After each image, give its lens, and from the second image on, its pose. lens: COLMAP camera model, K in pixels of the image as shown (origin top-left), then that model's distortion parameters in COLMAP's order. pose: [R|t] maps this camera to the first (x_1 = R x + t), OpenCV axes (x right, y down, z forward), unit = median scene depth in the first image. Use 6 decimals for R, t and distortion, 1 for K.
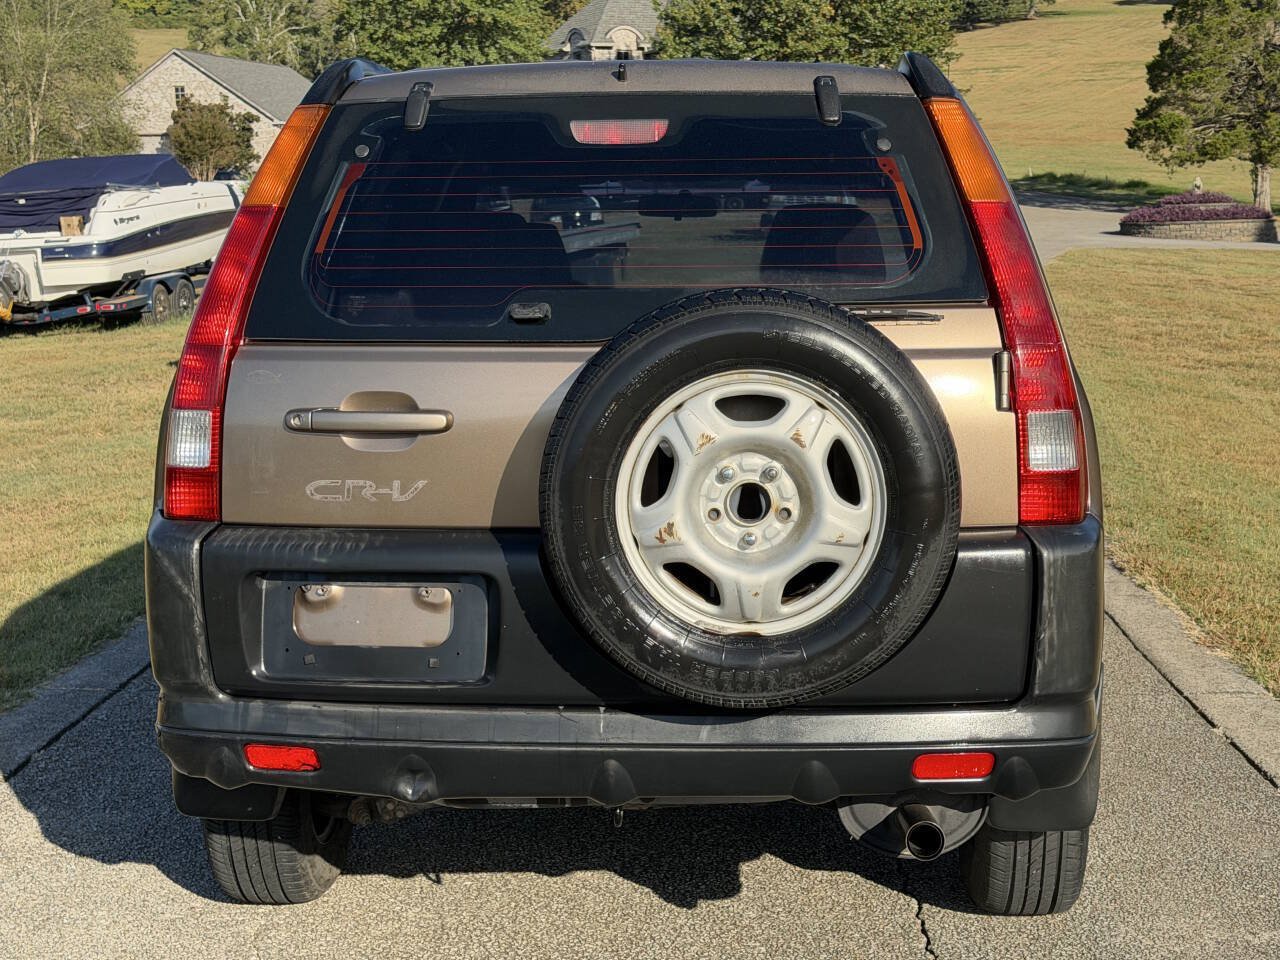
lens RADIAL K [[2014.6, 0, 630.9], [0, 2014.6, 480.4], [0, 0, 1]] dist [0.121365, 0.000000]
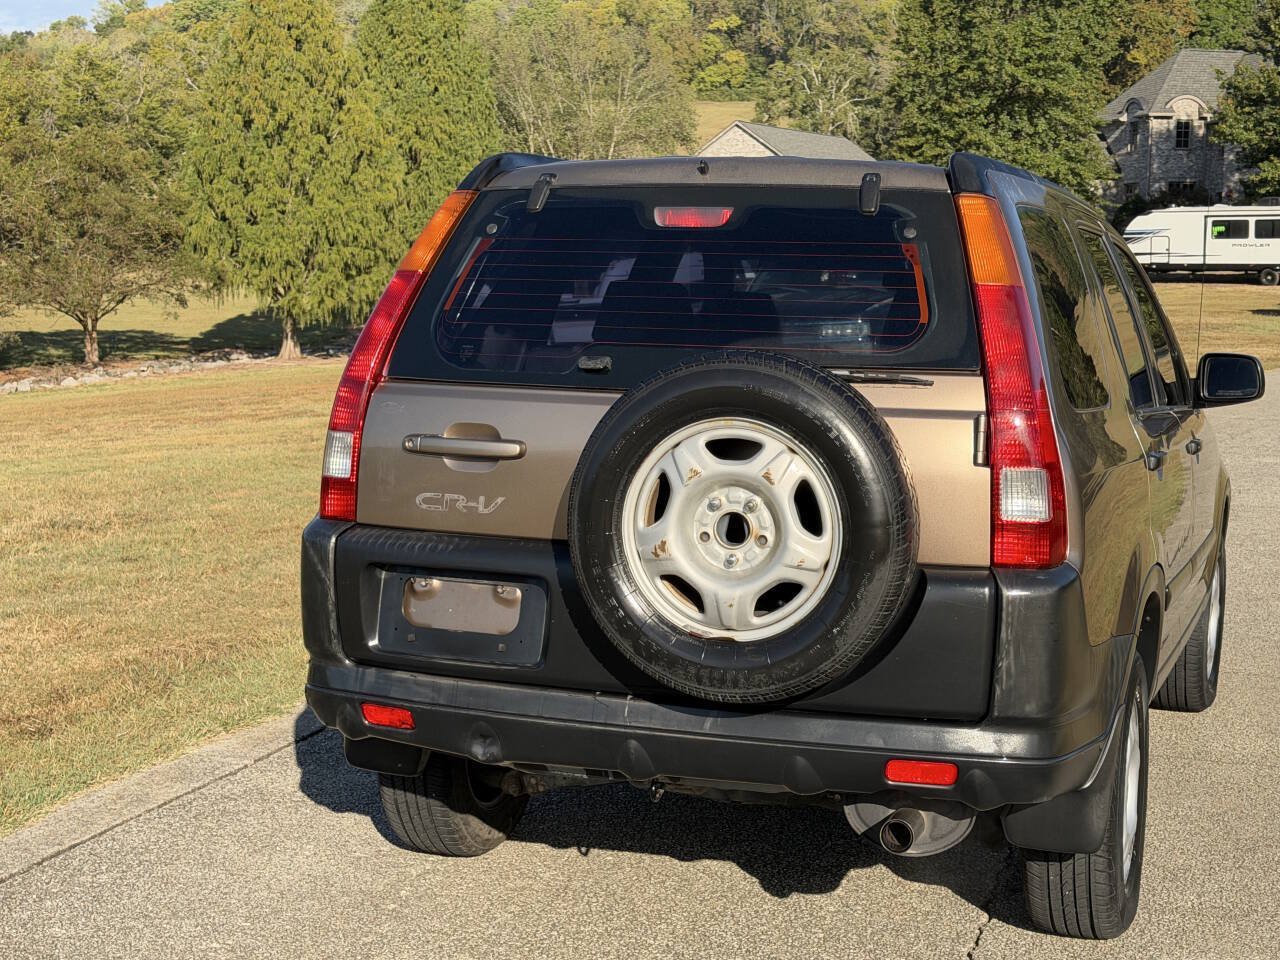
lens RADIAL K [[2014.6, 0, 622.7], [0, 2014.6, 474.2], [0, 0, 1]] dist [0.121365, 0.000000]
pose [[0.961720, 0.055126, -0.268434, 0.289133], [-0.064728, 0.997536, -0.027046, 0.014001], [0.266281, 0.043385, 0.962918, -0.154106]]
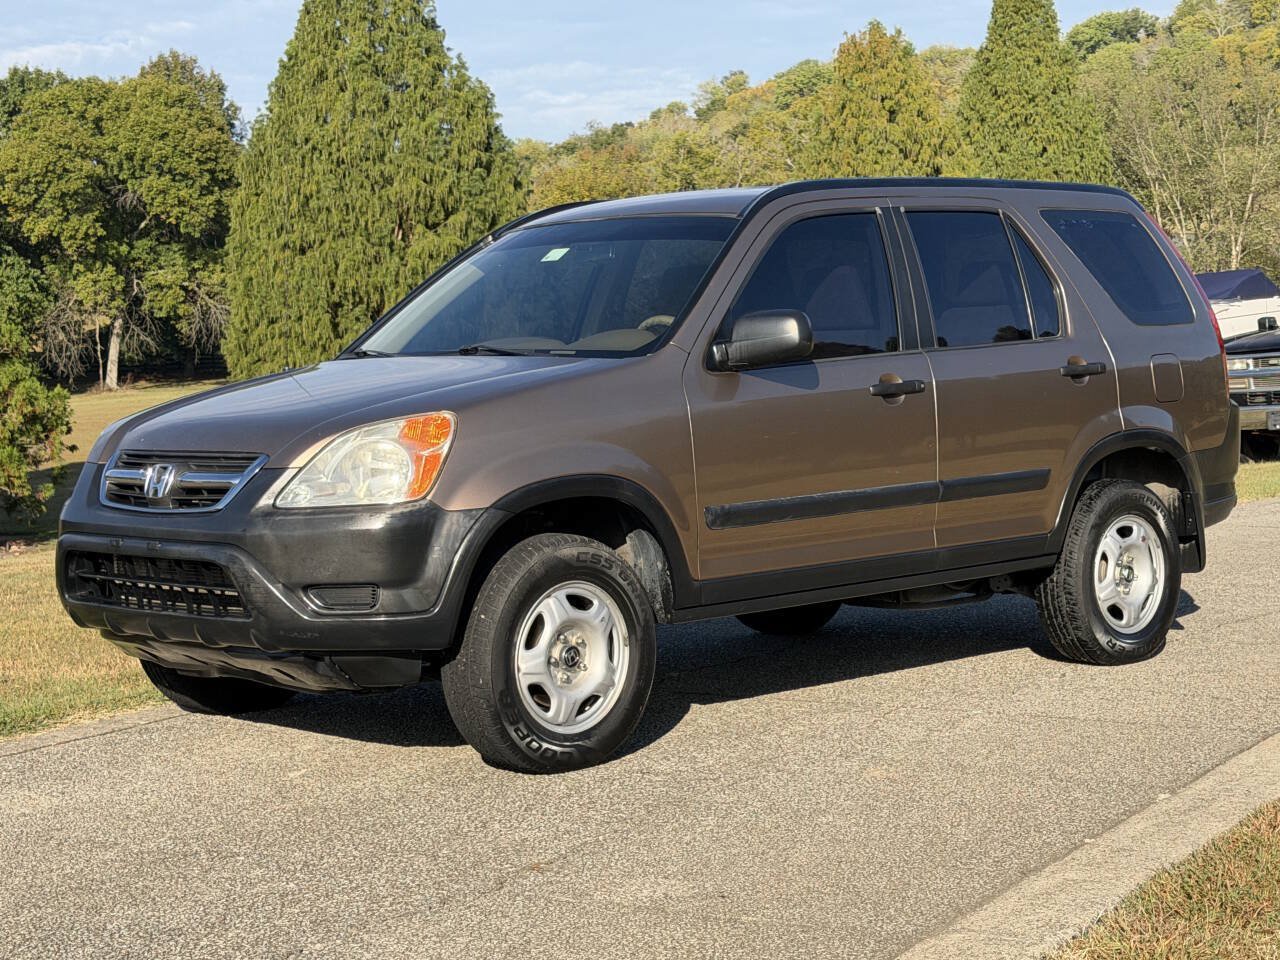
lens RADIAL K [[2279.3, 0, 643.5], [0, 2279.3, 490.3], [0, 0, 1]] dist [0.138493, 0.000000]
pose [[0.852165, 0.017869, -0.522968, 1.023174], [-0.053813, 0.997111, -0.053617, 0.281094], [0.520499, 0.073833, 0.850664, -1.324824]]
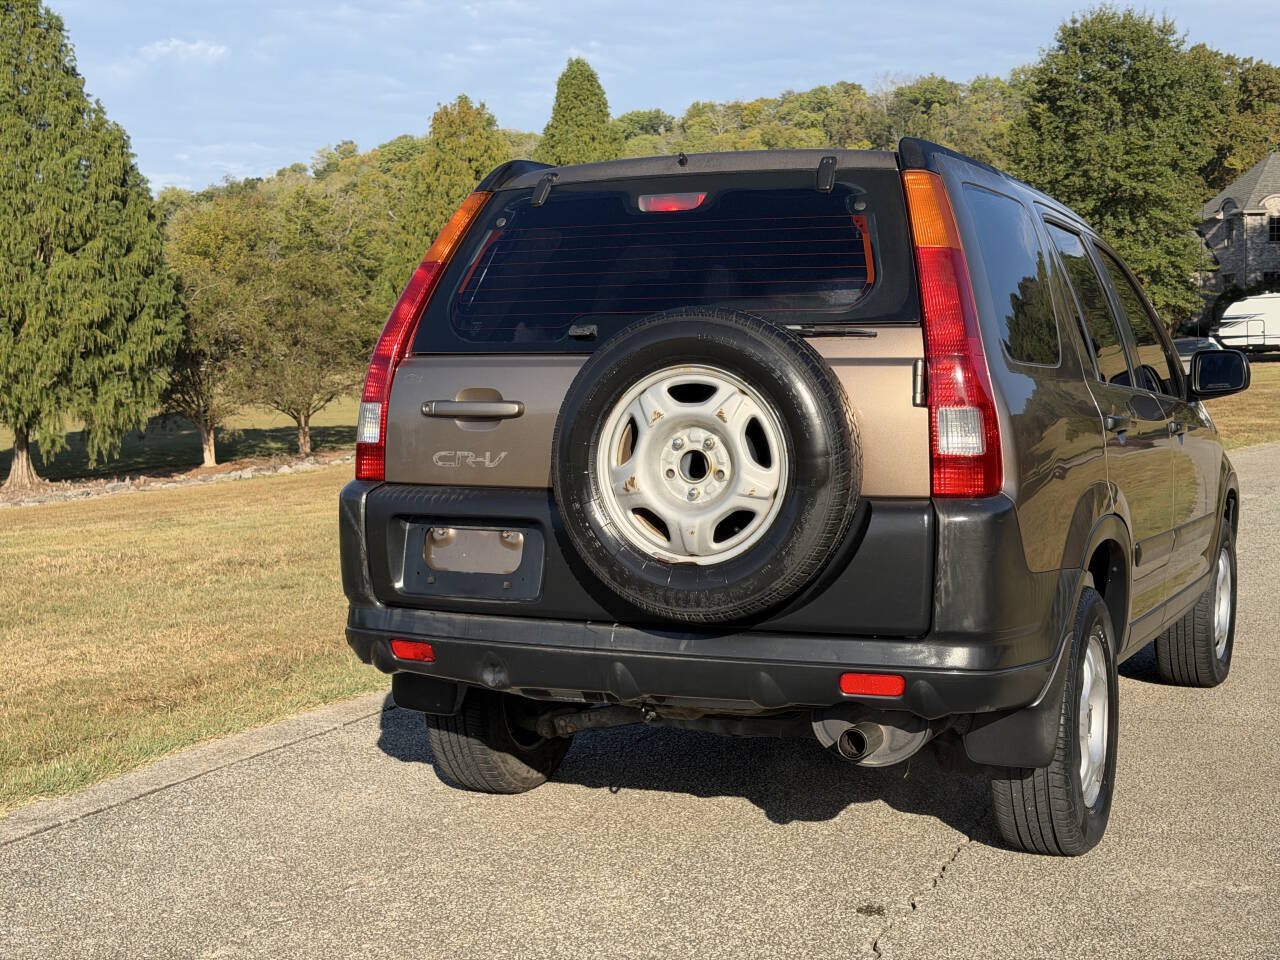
lens RADIAL K [[1782.8, 0, 622.4], [0, 1782.8, 480.4], [0, 0, 1]] dist [0.117637, 0.000000]
pose [[0.936142, 0.027157, -0.350573, 0.394340], [-0.051761, 0.996795, -0.061003, 0.087942], [0.347793, 0.075253, 0.934547, -0.110833]]
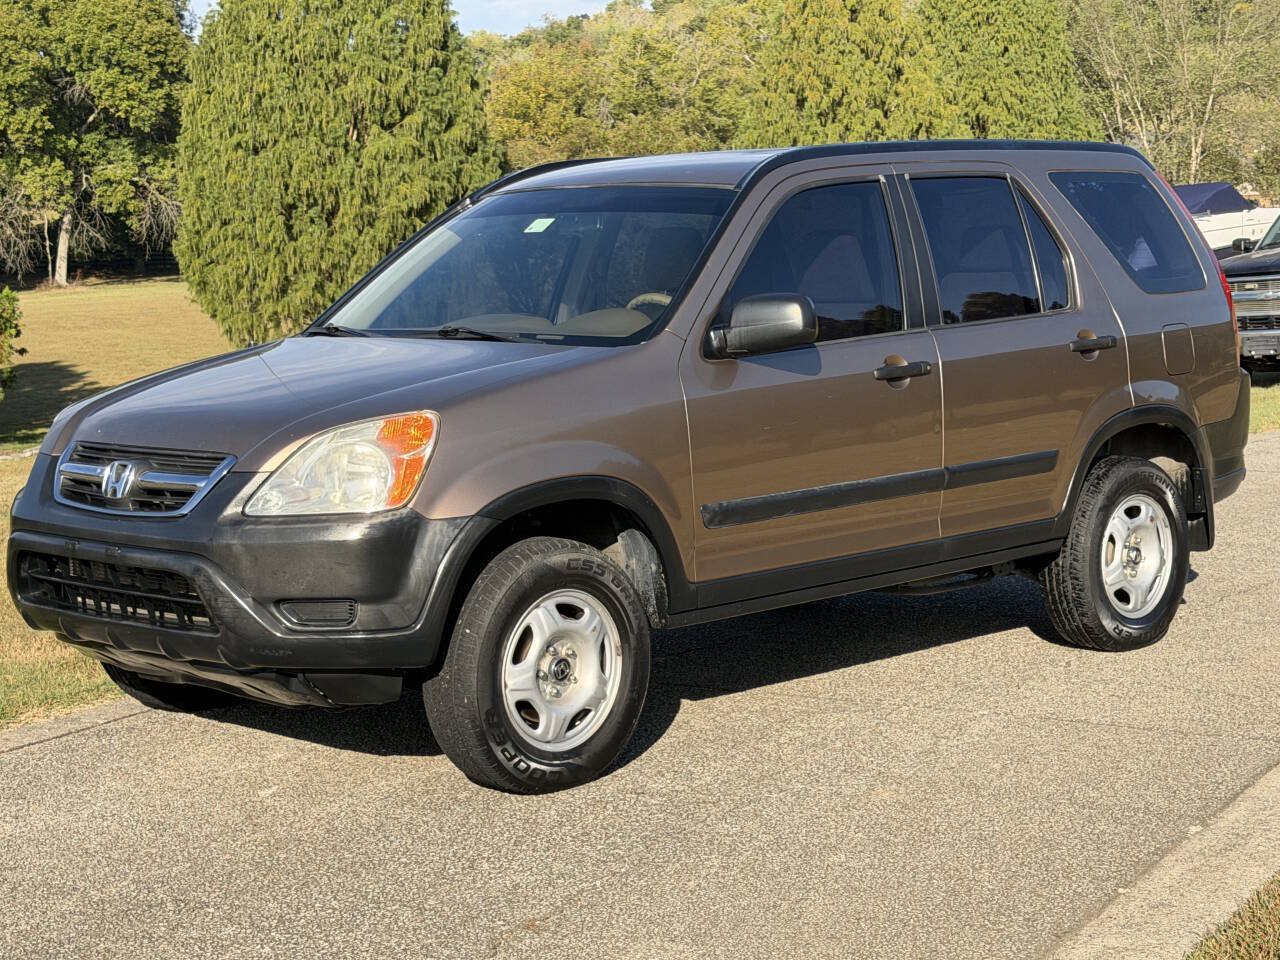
lens RADIAL K [[2279.3, 0, 641.5], [0, 2279.3, 480.9], [0, 0, 1]] dist [0.138493, 0.000000]
pose [[0.861916, 0.041744, -0.505330, 0.927079], [-0.056110, 0.998337, -0.013234, 0.190941], [0.503937, 0.039760, 0.862825, -1.239738]]
